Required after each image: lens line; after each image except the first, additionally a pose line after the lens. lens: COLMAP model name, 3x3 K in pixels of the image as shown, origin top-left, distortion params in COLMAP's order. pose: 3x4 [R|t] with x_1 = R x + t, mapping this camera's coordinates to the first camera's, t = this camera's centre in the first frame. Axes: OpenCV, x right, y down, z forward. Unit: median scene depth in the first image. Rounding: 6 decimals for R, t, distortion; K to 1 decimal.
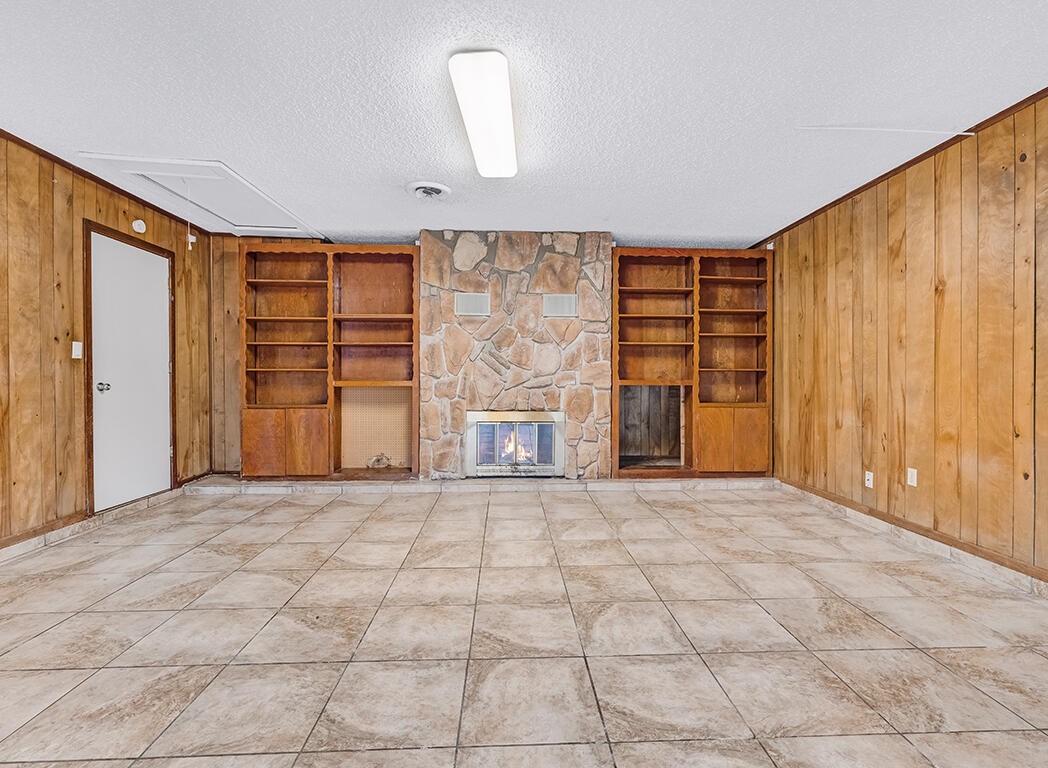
lens RADIAL K [[489.4, 0, 529.2], [0, 489.4, 375.4], [0, 0, 1]] dist [-0.021161, 0.014395]
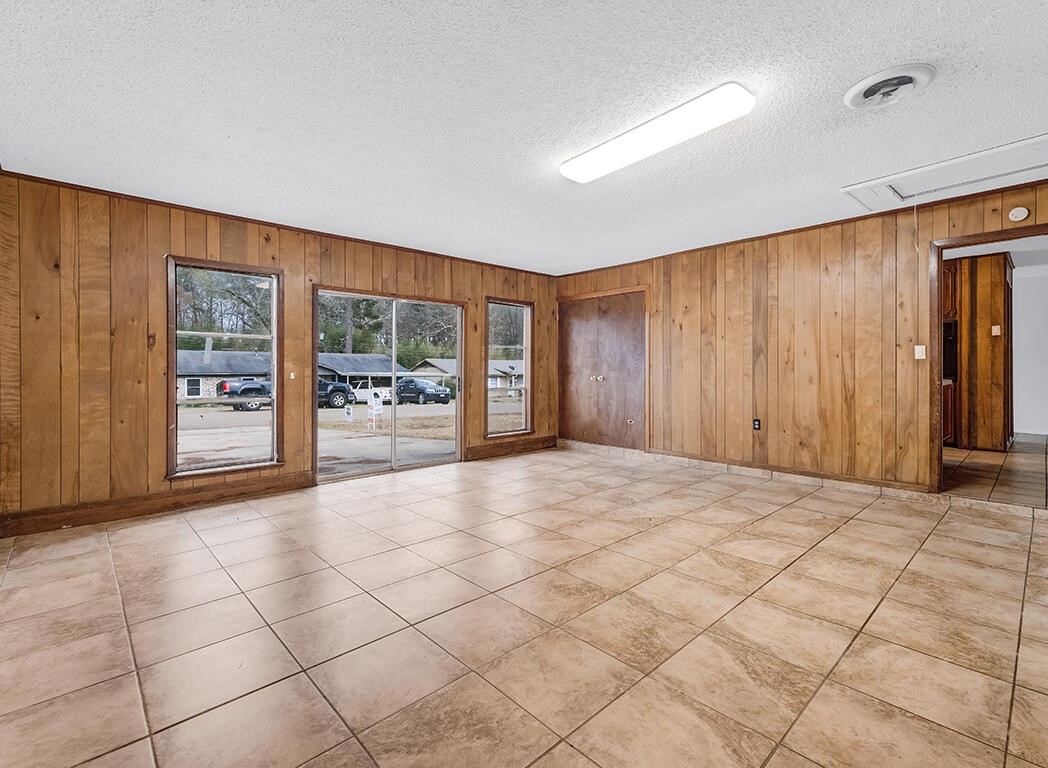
lens RADIAL K [[489.4, 0, 529.2], [0, 489.4, 375.4], [0, 0, 1]] dist [-0.021161, 0.014395]
pose [[-0.760422, 0.006385, -0.649398, 0.573642], [0.002309, 0.999972, 0.007129, -0.004371], [0.649425, 0.003922, -0.760415, 1.194808]]
